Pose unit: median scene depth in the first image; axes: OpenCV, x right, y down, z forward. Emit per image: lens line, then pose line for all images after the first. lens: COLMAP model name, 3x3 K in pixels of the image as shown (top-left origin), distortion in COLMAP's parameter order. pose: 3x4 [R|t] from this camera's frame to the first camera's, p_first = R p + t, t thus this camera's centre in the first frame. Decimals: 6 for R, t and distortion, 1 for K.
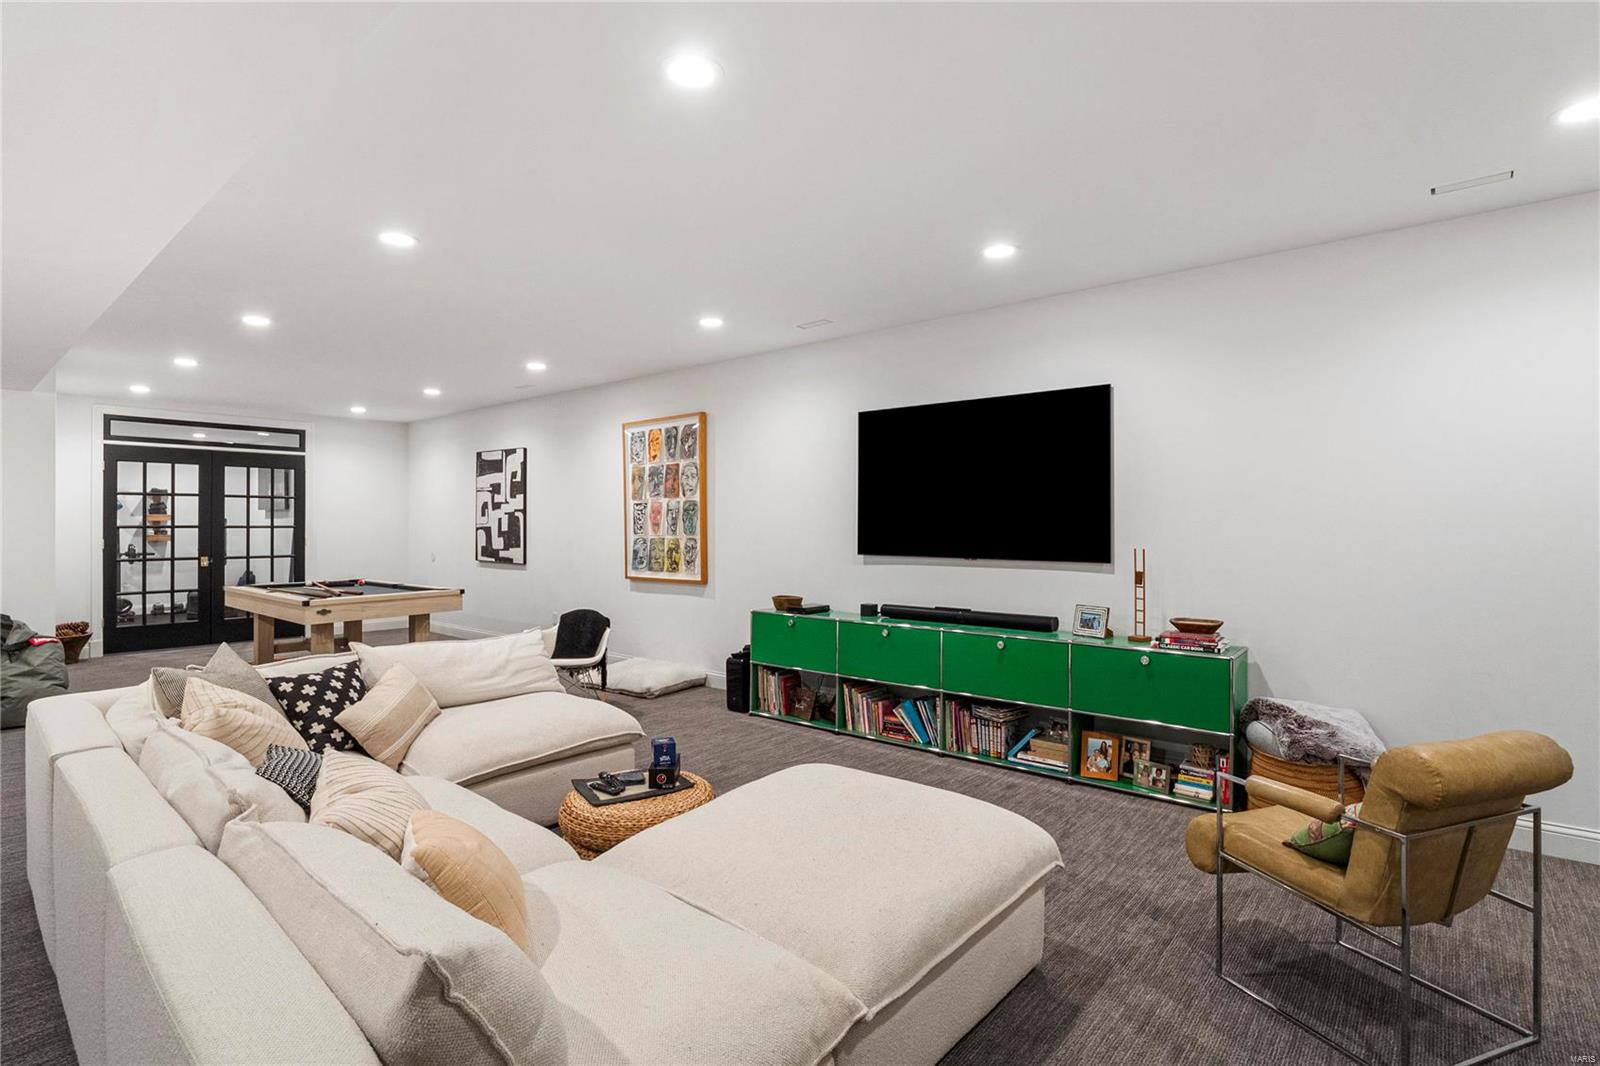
lens RADIAL K [[778.0, 0, 828.9], [0, 778.0, 523.5], [0, 0, 1]] dist [-0.012528, -0.001219]
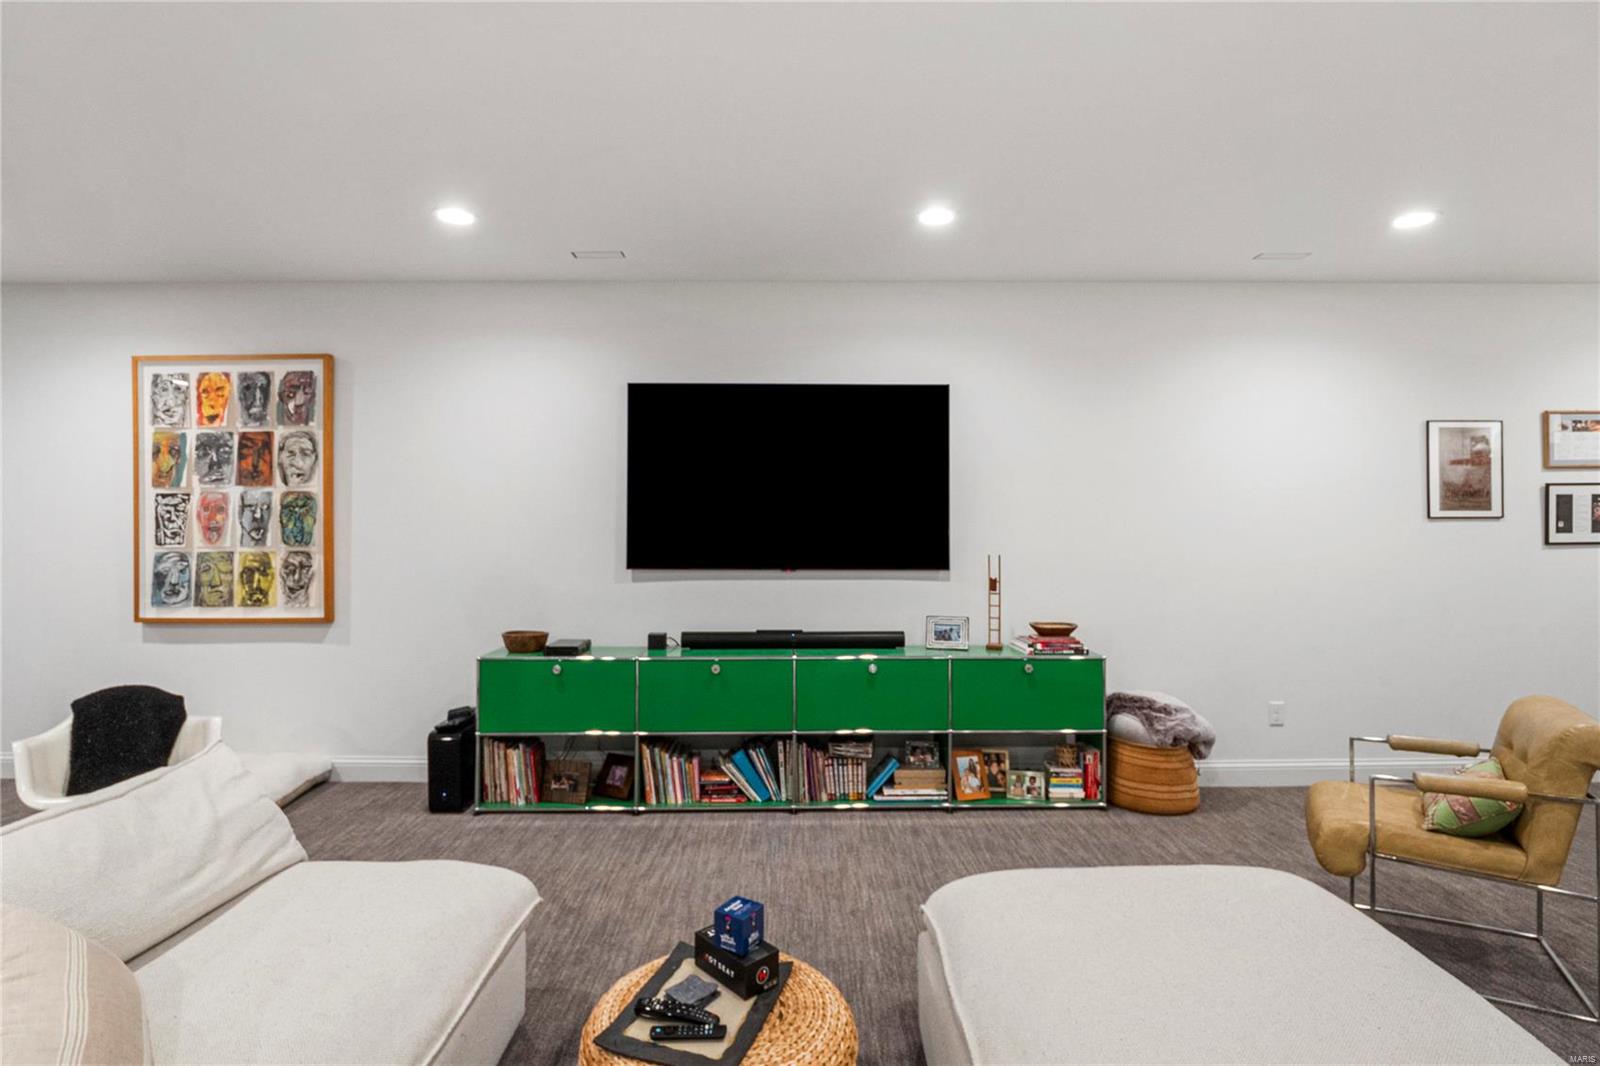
lens RADIAL K [[778.0, 0, 793.6], [0, 778.0, 512.6], [0, 0, 1]] dist [-0.012528, -0.001219]
pose [[0.767211, 0.015347, 0.641211, -0.297061], [-0.002079, 0.999768, -0.021442, 0.000389], [-0.641392, 0.015117, 0.767065, 0.282863]]
